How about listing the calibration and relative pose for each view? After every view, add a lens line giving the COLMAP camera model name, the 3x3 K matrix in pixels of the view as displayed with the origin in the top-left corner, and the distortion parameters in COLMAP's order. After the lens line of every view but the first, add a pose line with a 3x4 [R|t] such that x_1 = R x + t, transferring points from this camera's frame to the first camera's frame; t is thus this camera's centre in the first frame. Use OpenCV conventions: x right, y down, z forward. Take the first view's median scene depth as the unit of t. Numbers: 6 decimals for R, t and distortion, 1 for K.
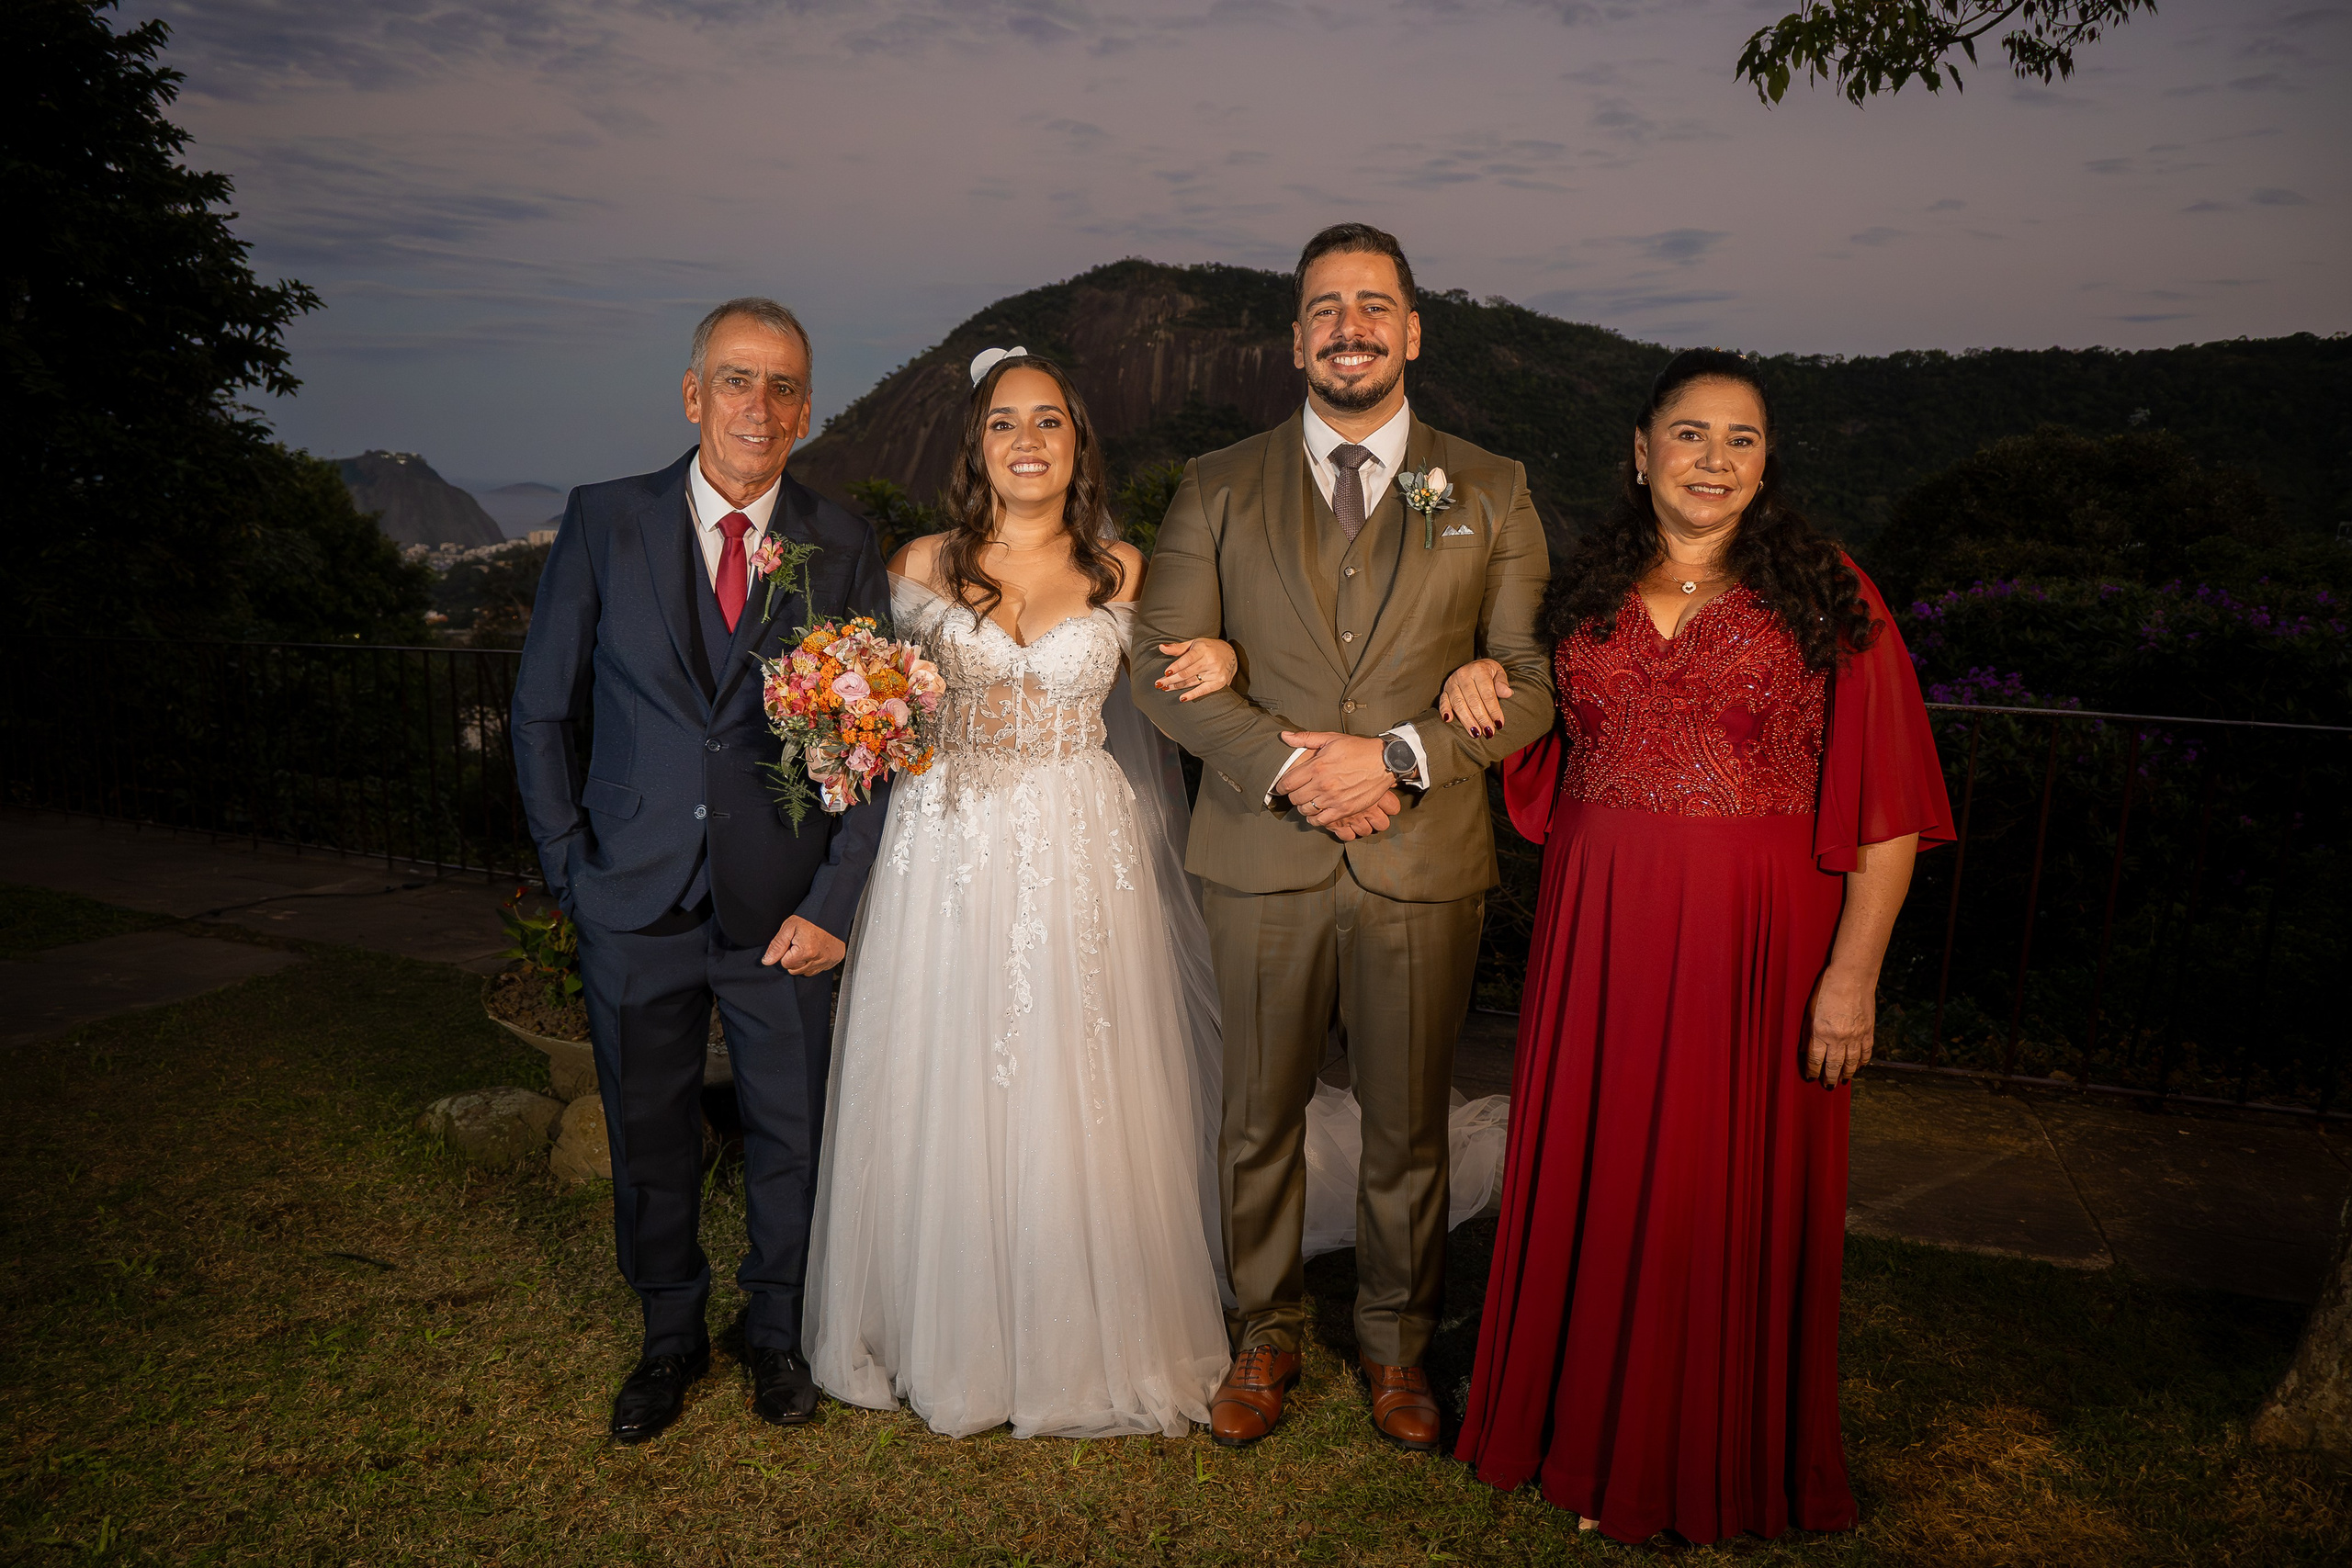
lens RADIAL K [[1639.1, 0, 1176.0], [0, 1639.1, 784.0], [0, 0, 1]] dist [-0.014949, 0.002875]
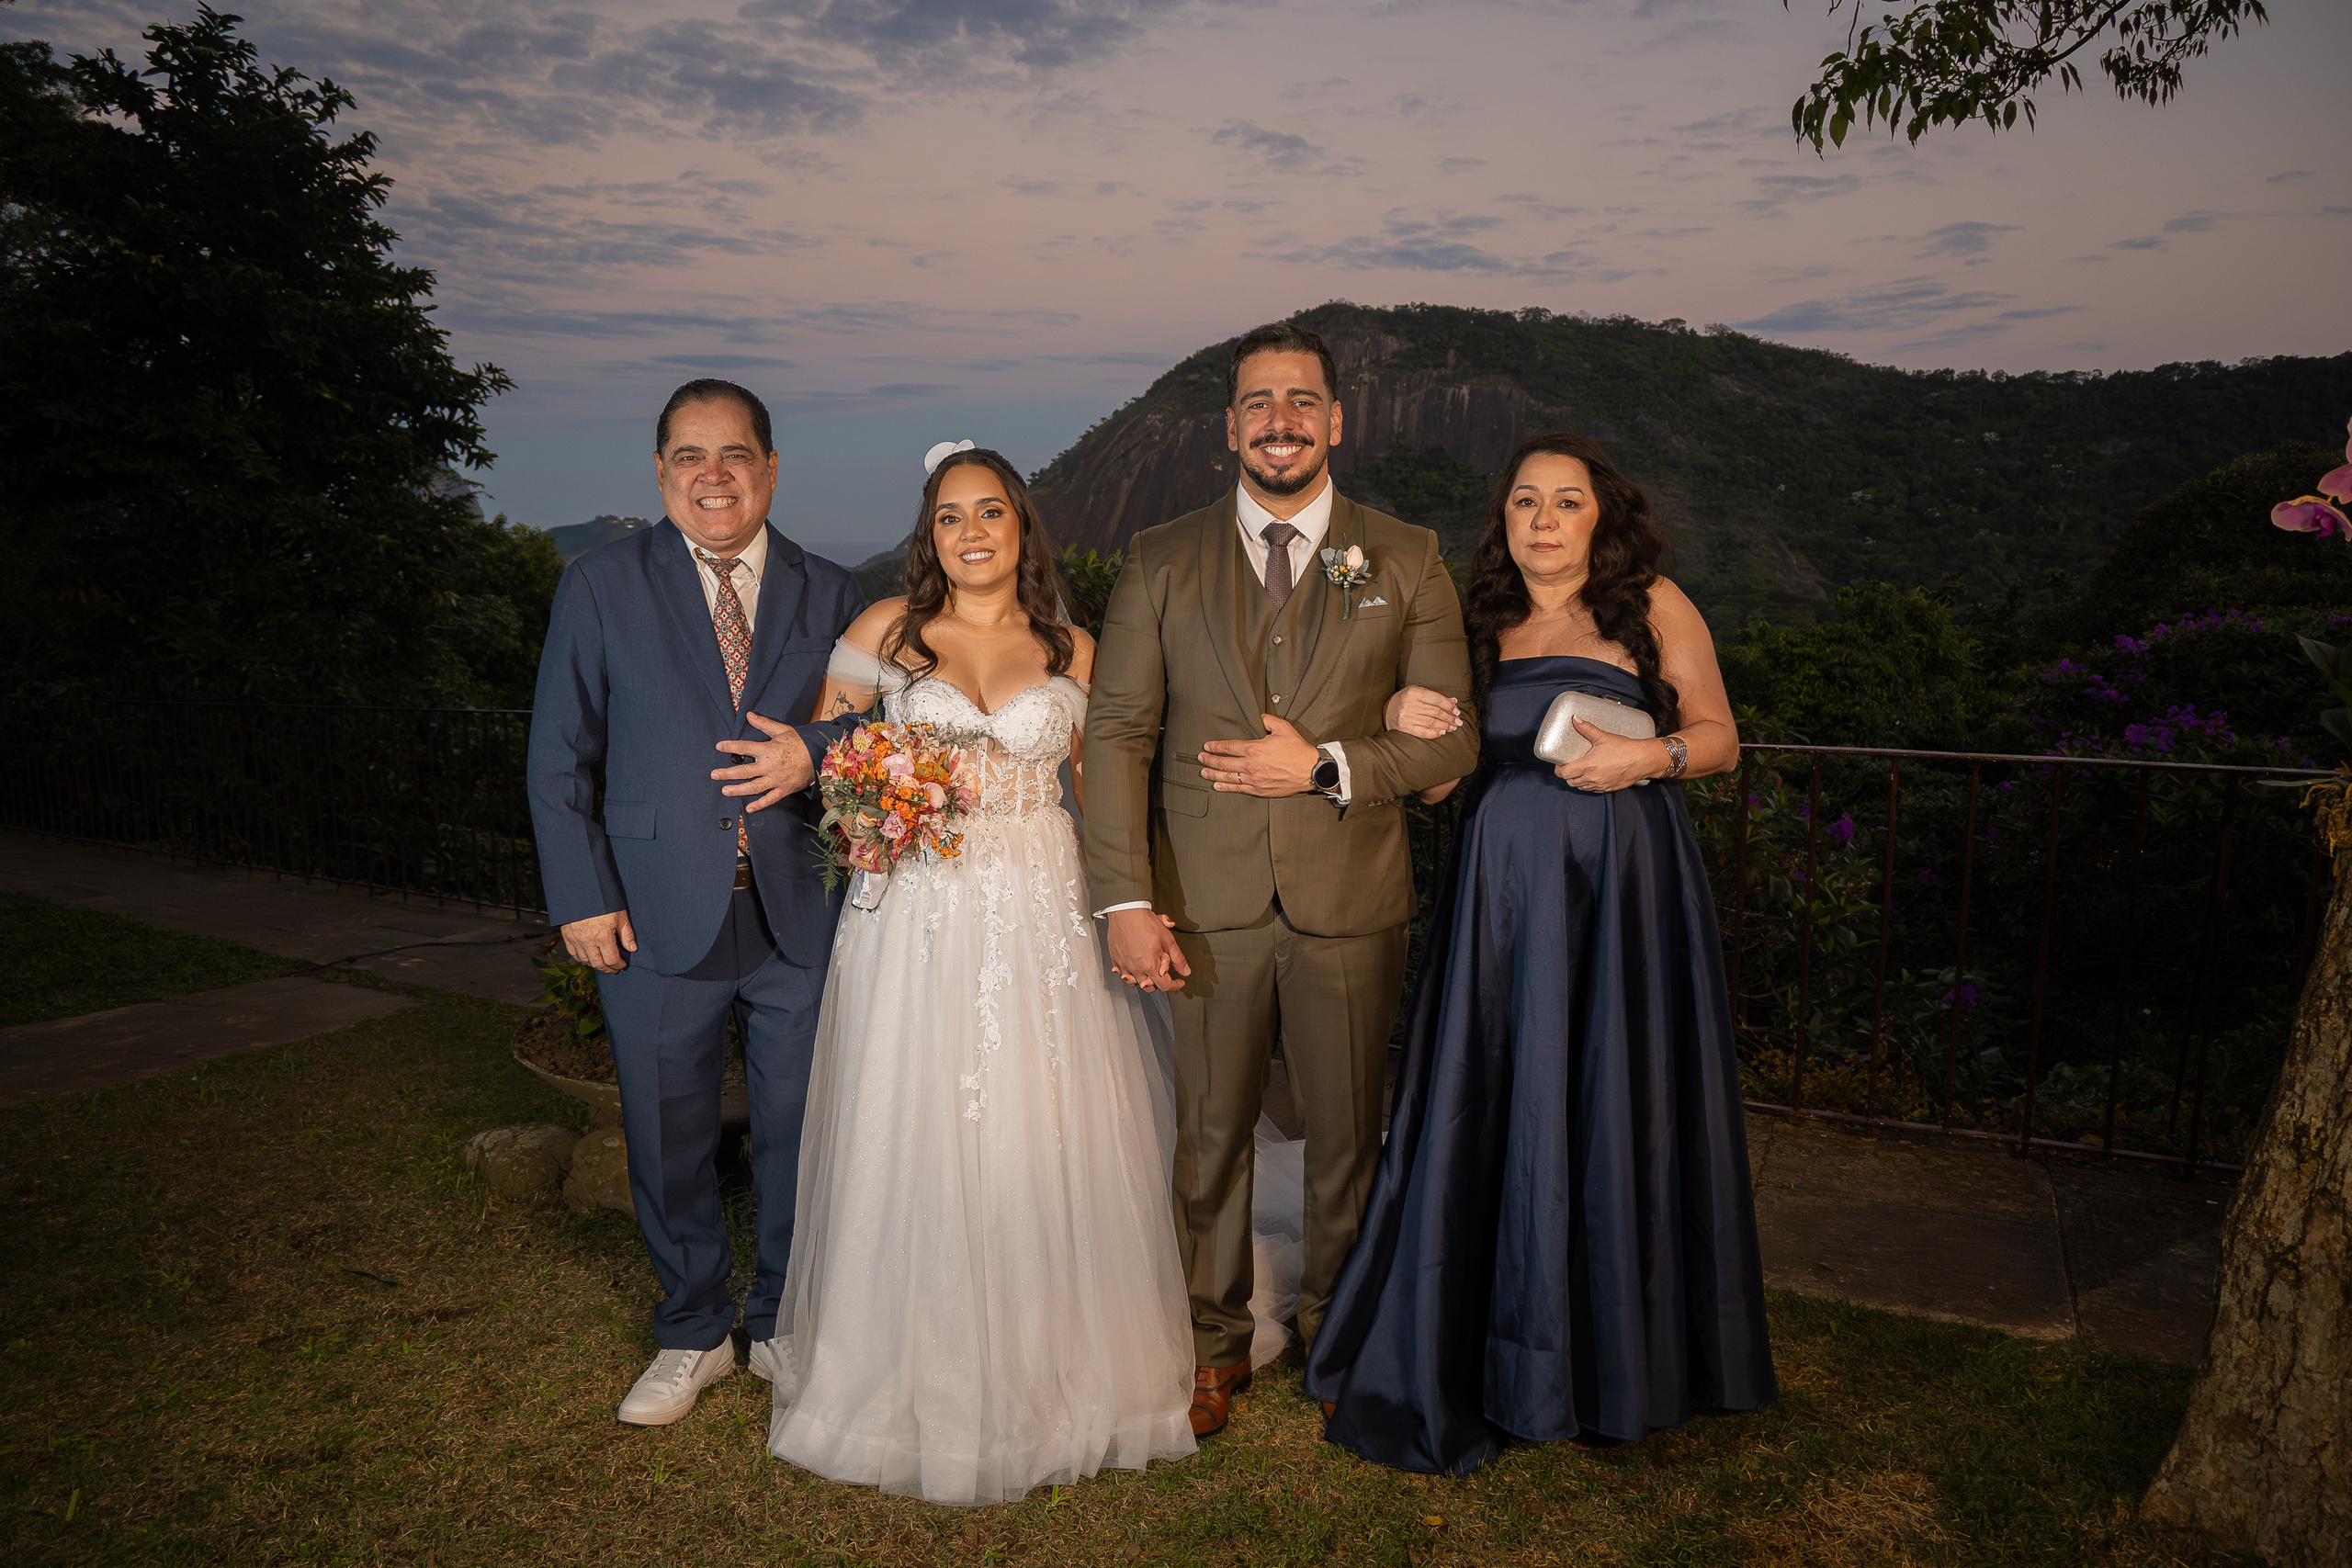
lens RADIAL K [[1667.4, 0, 1174.7], [0, 1667.4, 783.2], [0, 0, 1]] dist [-0.008031, 0.004202]
pose [[0.992116, -0.008402, -0.125039, 0.153361], [0.004532, 0.999503, -0.031201, -0.001371], [0.125239, 0.030388, 0.991661, -0.041228]]
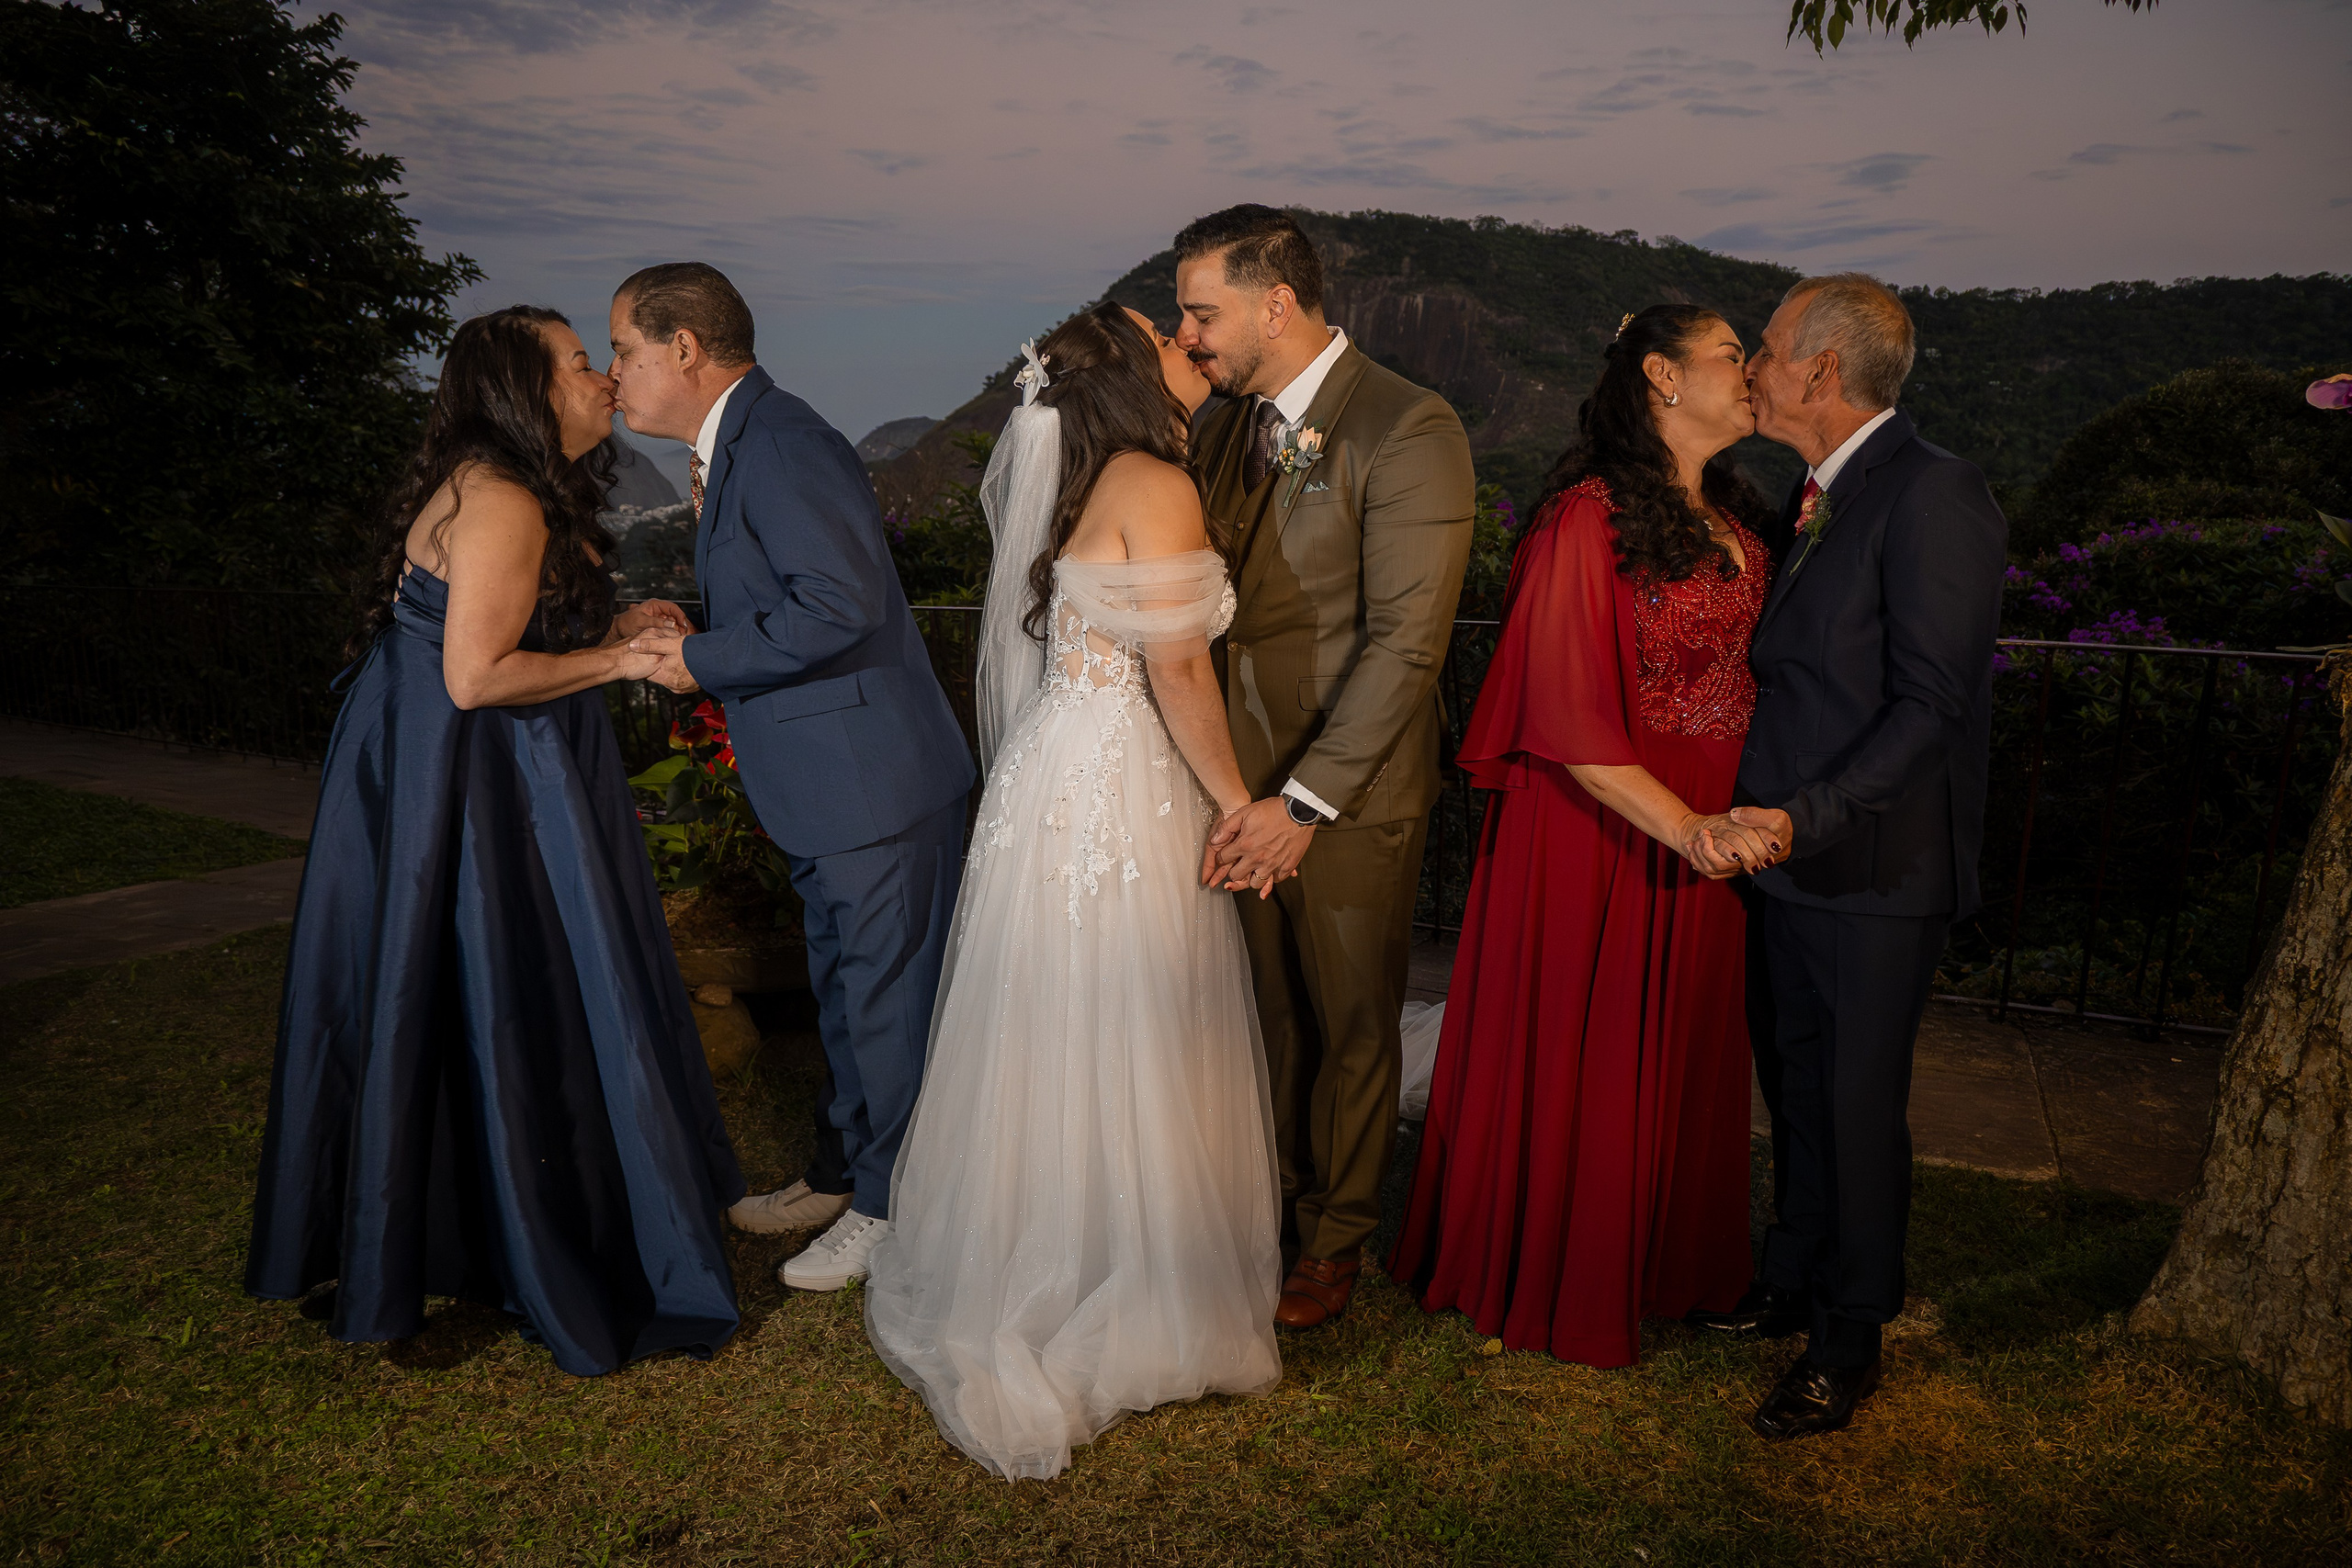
lens RADIAL K [[1639.1, 0, 1176.0], [0, 1639.1, 784.0], [0, 0, 1]] dist [-0.014949, 0.002875]
pose [[0.995345, 0.003933, -0.096295, 0.104933], [-0.001283, 0.999619, 0.027575, 0.017194], [0.096367, -0.027323, 0.994971, -0.062433]]
